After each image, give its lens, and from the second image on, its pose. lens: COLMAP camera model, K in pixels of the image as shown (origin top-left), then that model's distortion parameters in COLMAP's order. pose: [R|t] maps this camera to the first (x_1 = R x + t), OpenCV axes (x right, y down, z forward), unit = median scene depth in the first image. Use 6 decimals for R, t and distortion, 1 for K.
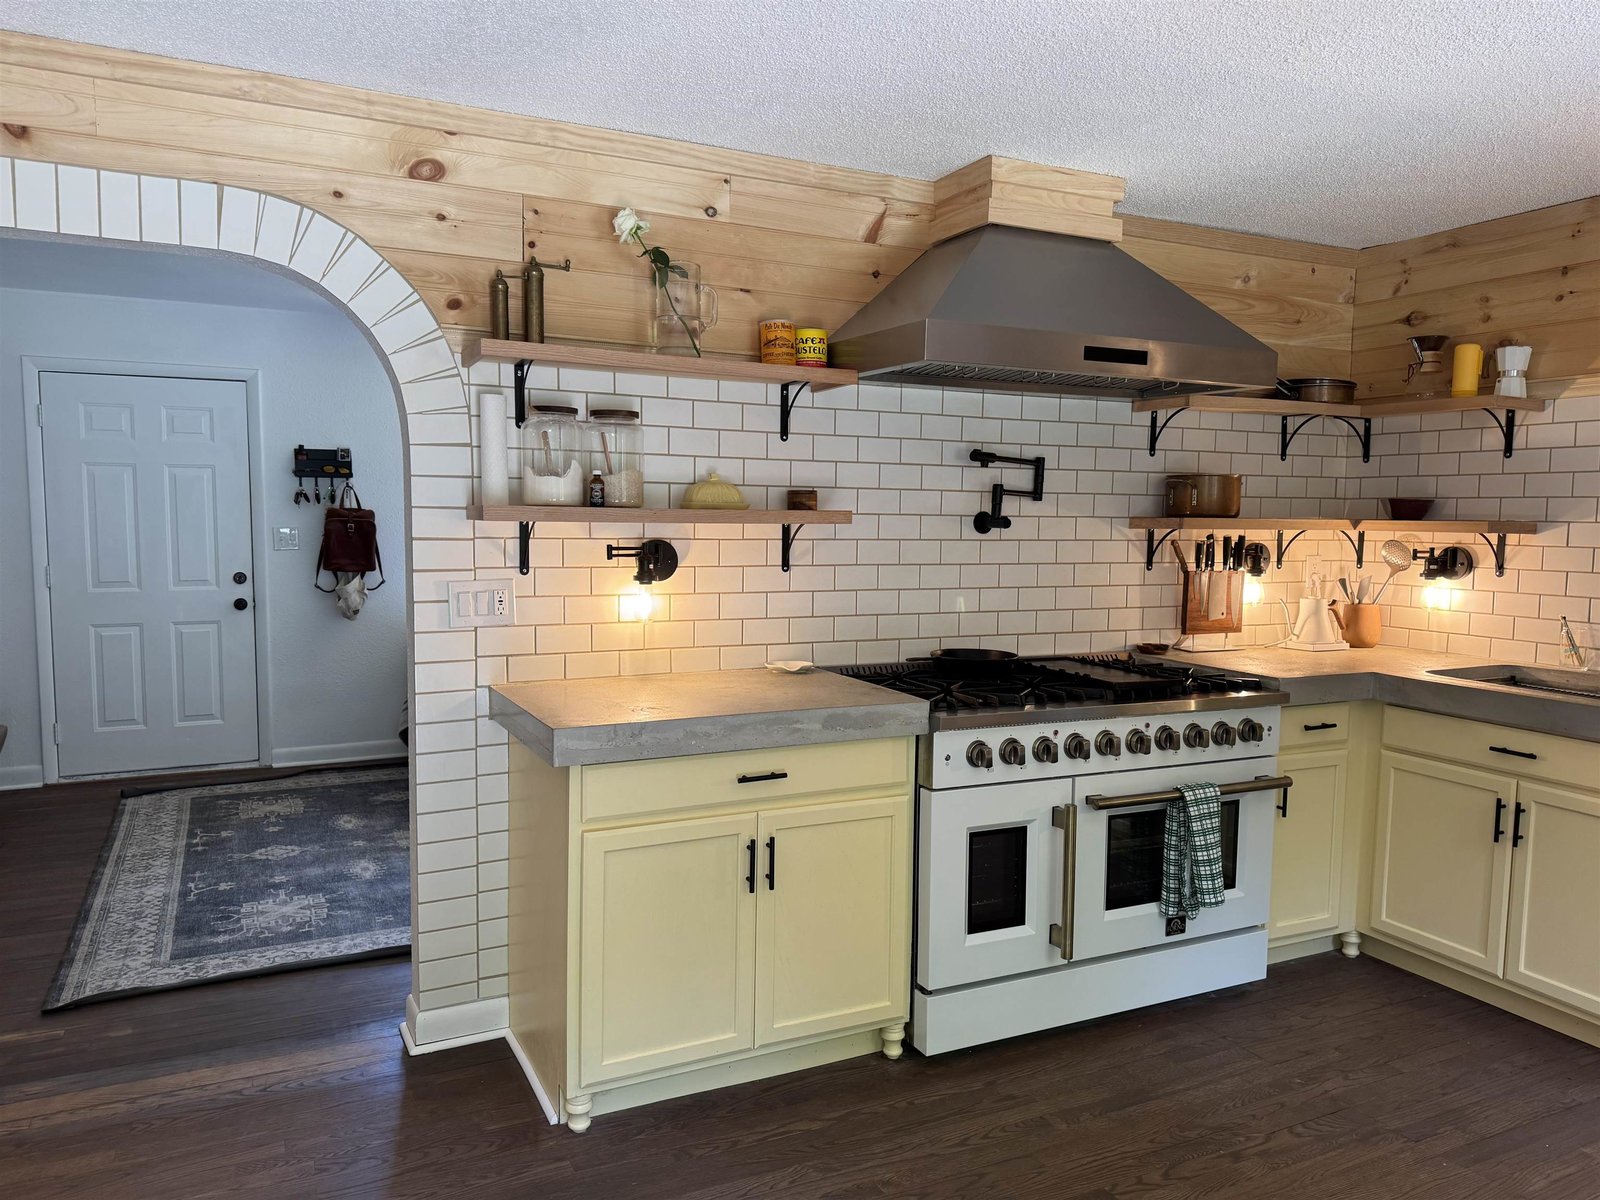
lens RADIAL K [[1125.1, 0, 800.0], [0, 1125.1, 600.0], [0, 0, 1]] dist [0.003372, -0.000508]
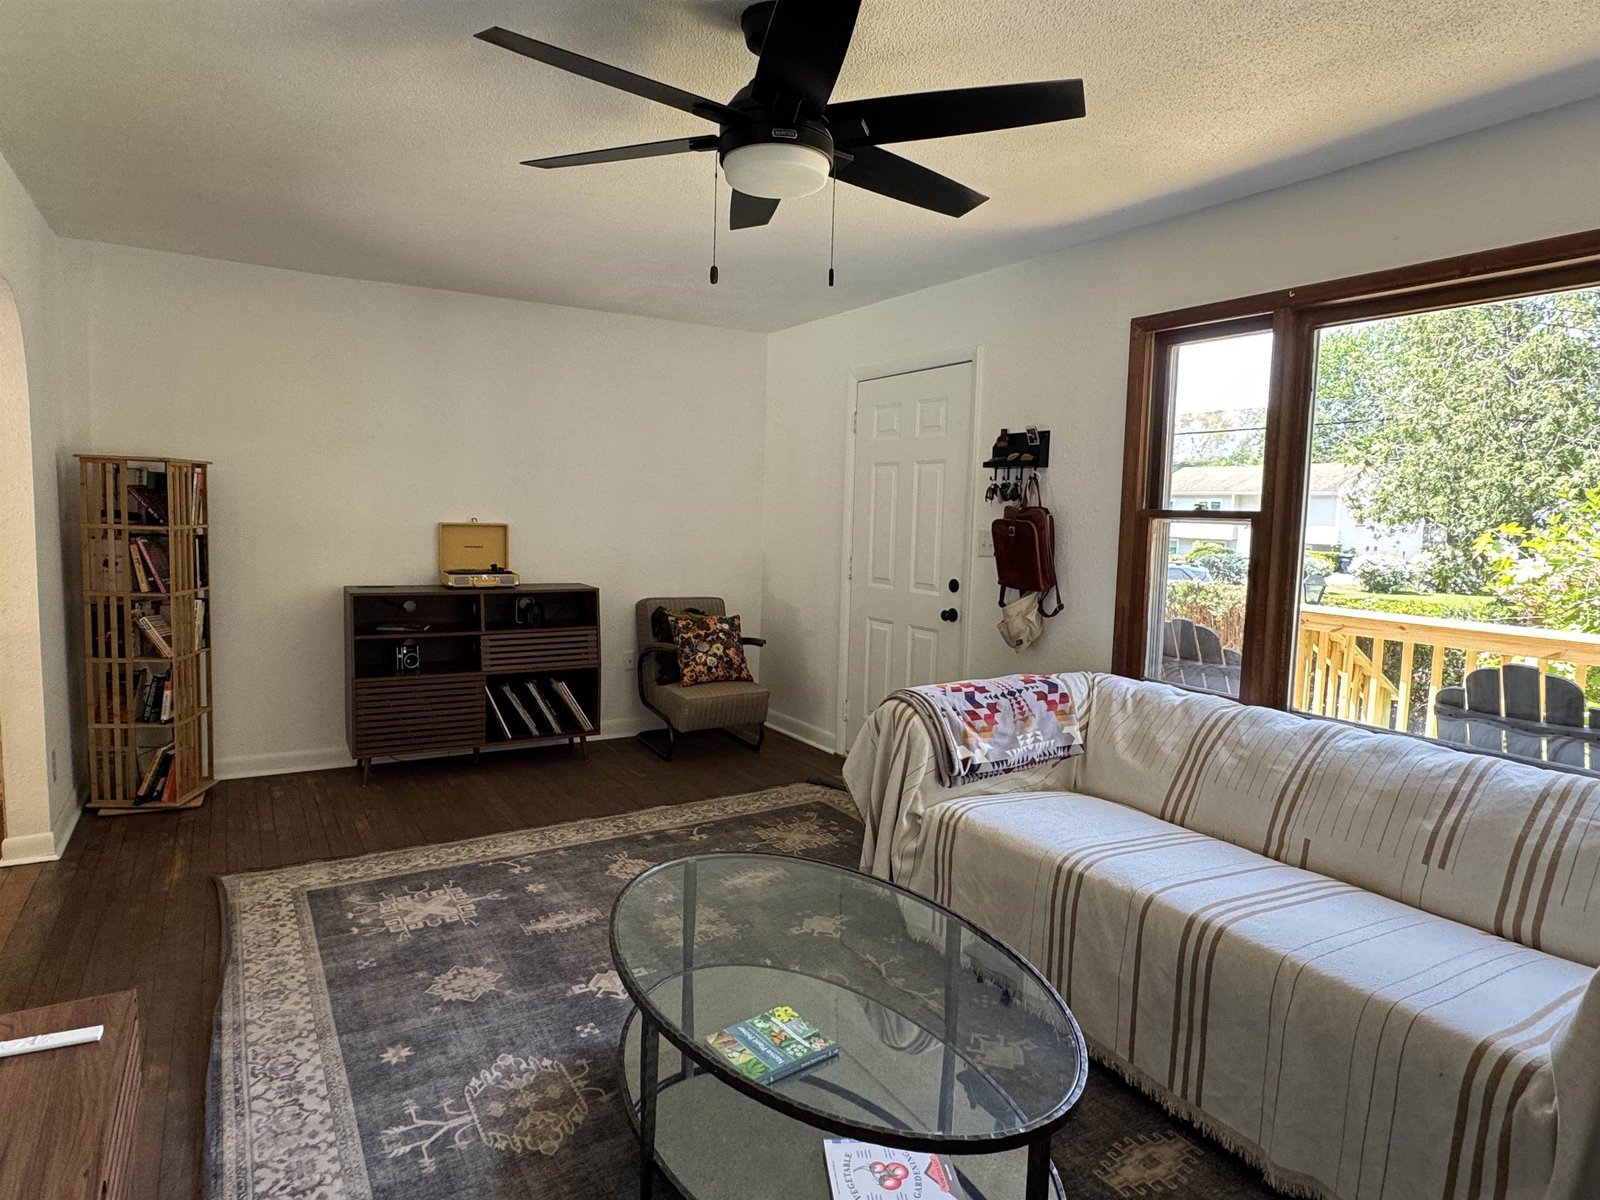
lens RADIAL K [[934.0, 0, 801.3], [0, 934.0, 594.5], [0, 0, 1]] dist [-0.001507, -0.000042]
pose [[0.092313, 0.080580, -0.992464, 0.352205], [-0.107079, 0.991743, 0.070562, -0.081698], [0.989956, 0.099758, 0.100179, 1.277685]]
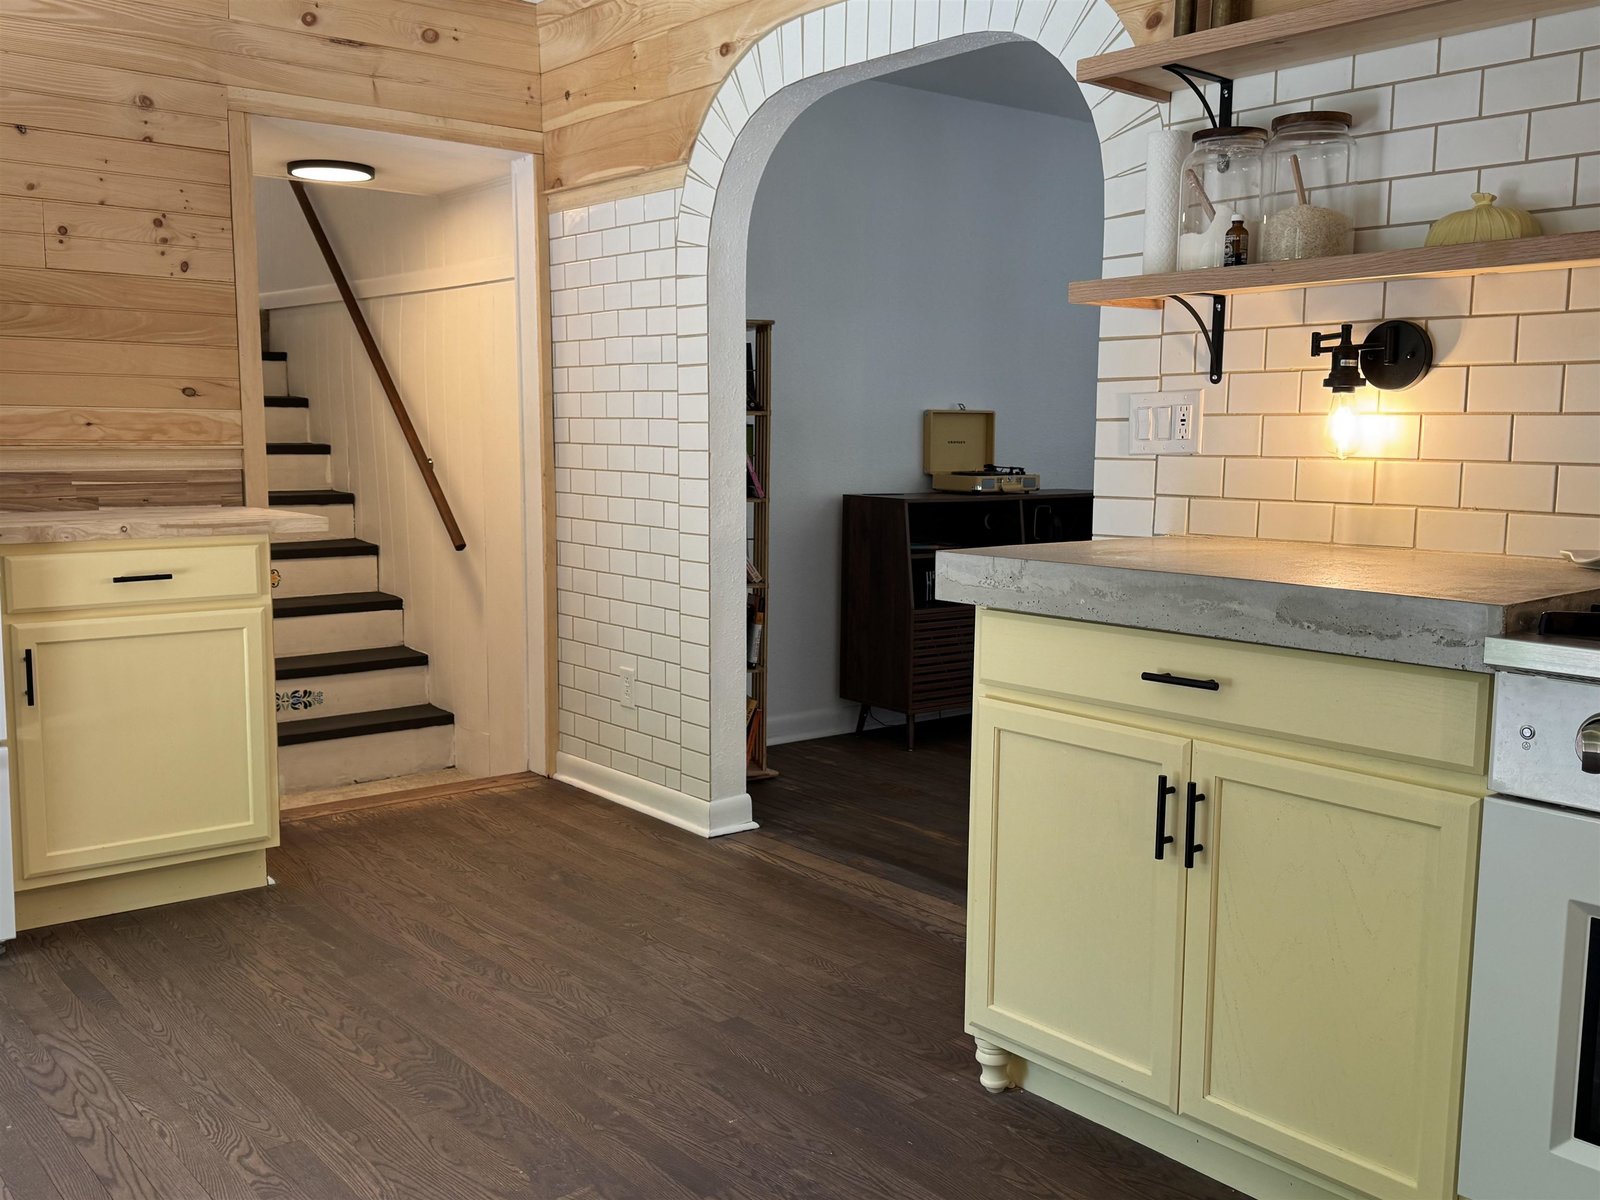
lens RADIAL K [[1482.8, 0, 805.9], [0, 1482.8, 601.3], [0, 0, 1]] dist [0.147763, -0.274832]
pose [[0.212442, 0.099450, -0.972100, 0.512661], [-0.080141, 0.993230, 0.084098, 0.044588], [0.973882, 0.060039, 0.218974, 0.442687]]
